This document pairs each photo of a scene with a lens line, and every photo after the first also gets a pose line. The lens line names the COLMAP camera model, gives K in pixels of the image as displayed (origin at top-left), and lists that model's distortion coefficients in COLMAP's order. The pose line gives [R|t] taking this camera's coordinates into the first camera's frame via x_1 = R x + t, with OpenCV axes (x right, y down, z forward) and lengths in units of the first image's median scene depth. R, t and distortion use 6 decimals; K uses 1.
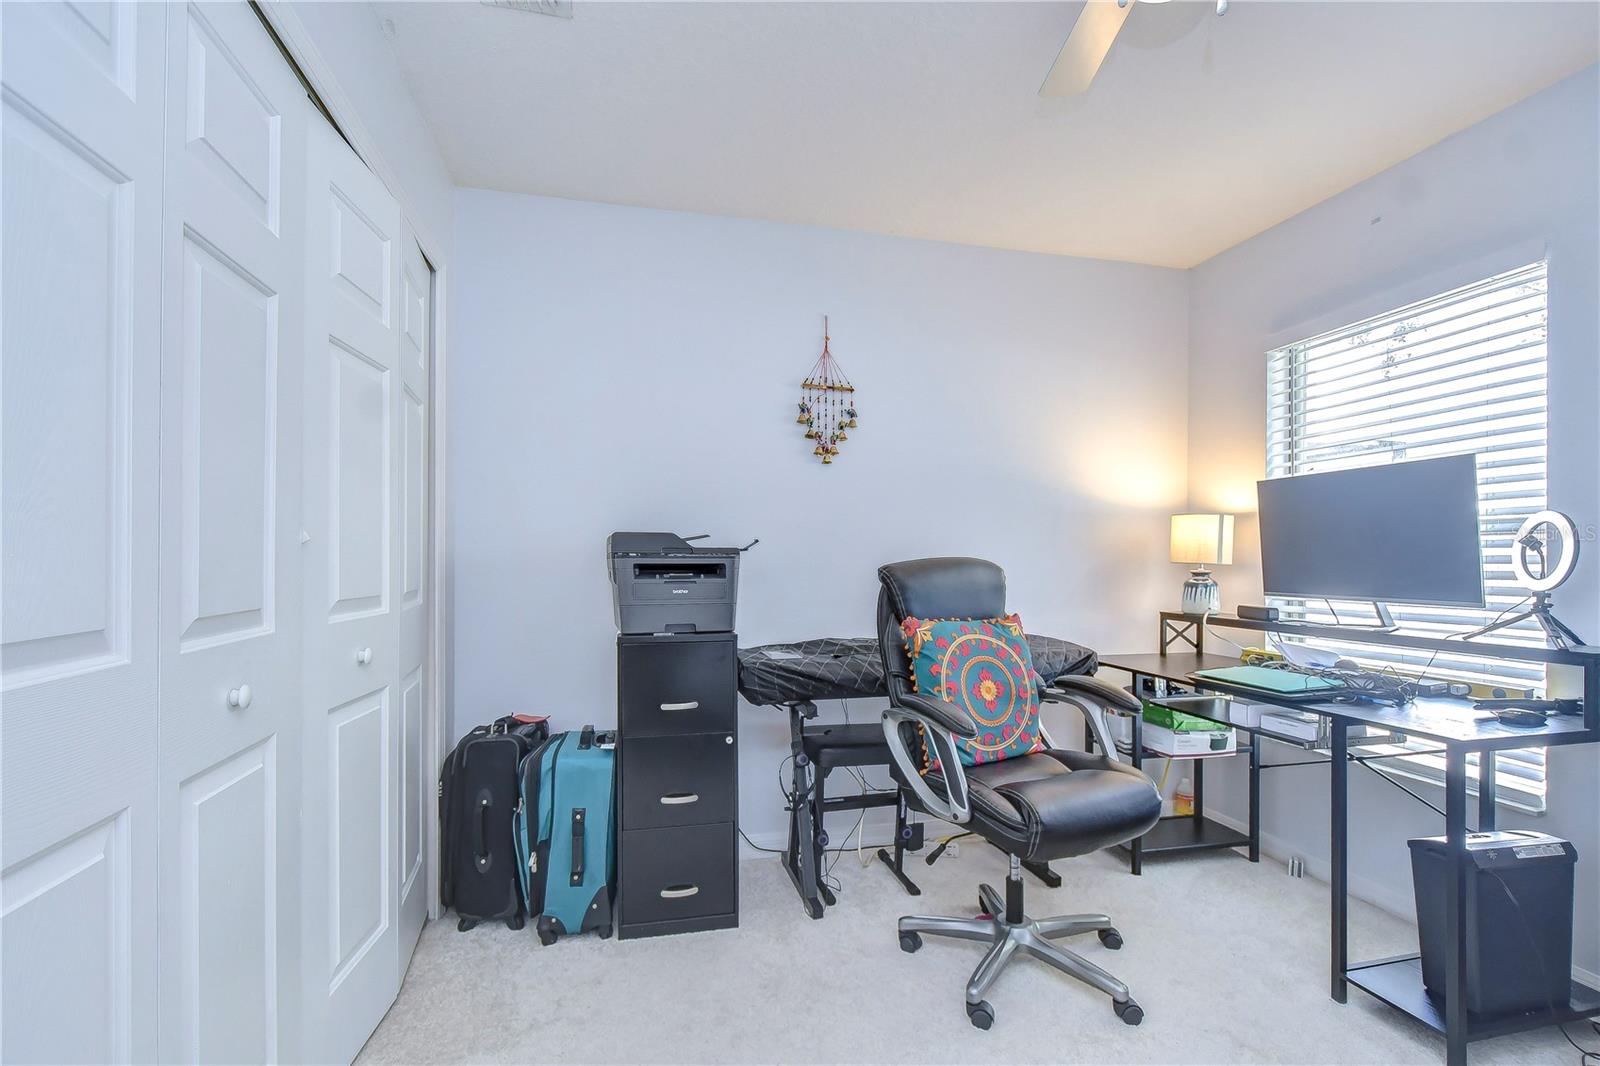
lens RADIAL K [[721.1, 0, 799.3], [0, 721.1, 559.5], [0, 0, 1]] dist [0.009647, -0.009825]
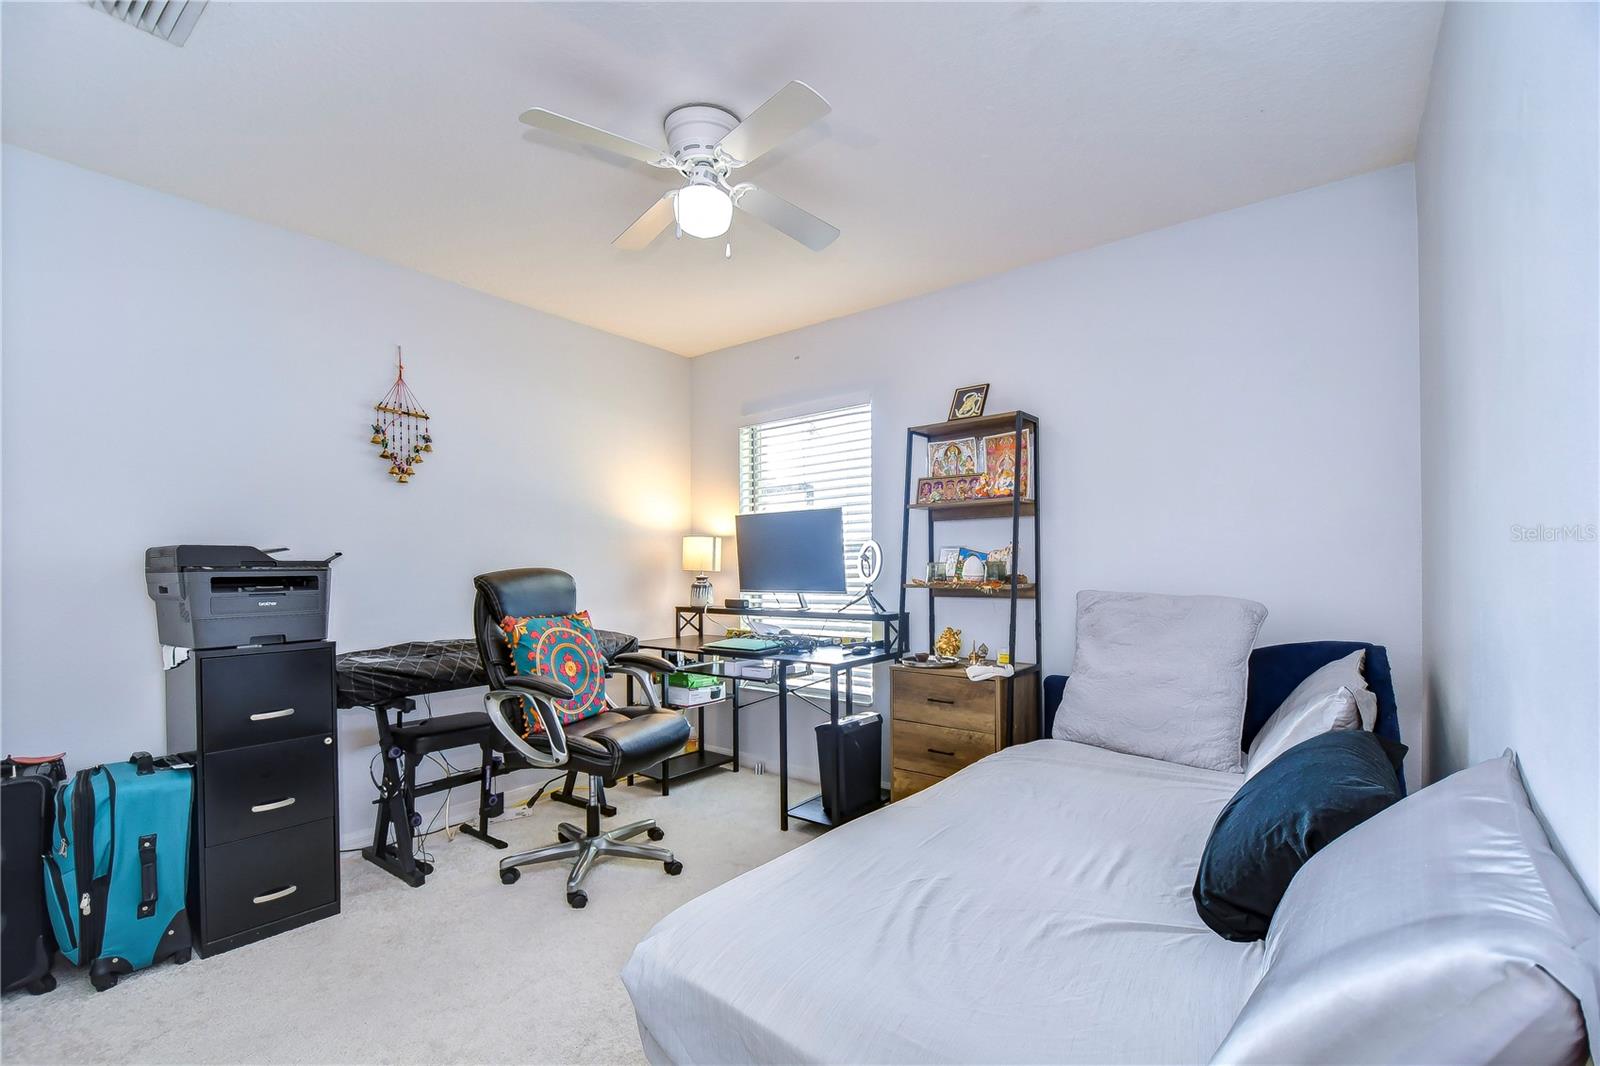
lens RADIAL K [[694.5, 0, 802.7], [0, 694.5, 570.3], [0, 0, 1]] dist [0.003983, 0.000114]
pose [[0.776568, -0.010502, 0.629946, -0.198105], [0.010306, 0.999939, 0.003966, 0.000828], [-0.629949, 0.003412, 0.776629, -0.243907]]
